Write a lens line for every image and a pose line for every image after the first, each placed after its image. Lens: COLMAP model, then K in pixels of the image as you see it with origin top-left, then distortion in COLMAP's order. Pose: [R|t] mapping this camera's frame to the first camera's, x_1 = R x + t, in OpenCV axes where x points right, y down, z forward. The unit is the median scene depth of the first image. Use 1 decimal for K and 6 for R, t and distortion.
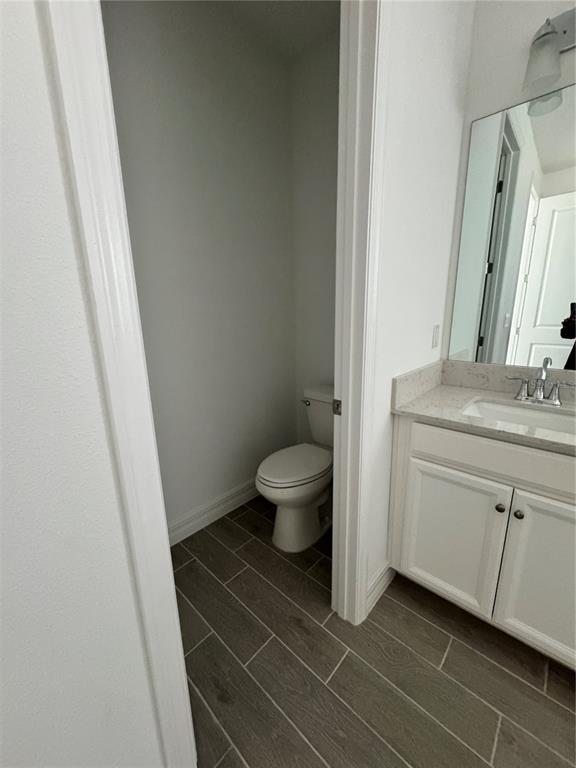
lens RADIAL K [[308.0, 0, 290.8], [0, 308.0, 385.4], [0, 0, 1]] dist [-0.000130, 0.000086]
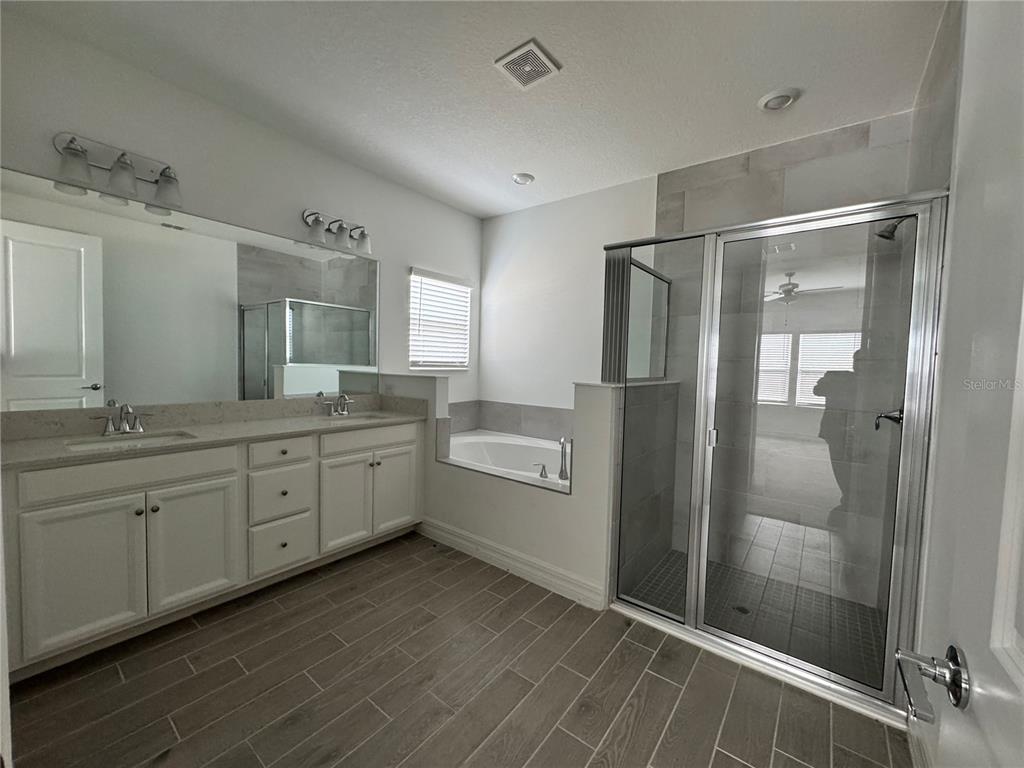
lens RADIAL K [[410.6, 0, 517.5], [0, 410.6, 384.3], [0, 0, 1]] dist [-0.000130, 0.000086]
pose [[-0.084765, -0.028910, 0.995981, -1.069782], [0.209480, 0.976722, 0.046180, 0.134627], [-0.974132, 0.212553, -0.076736, -0.466190]]
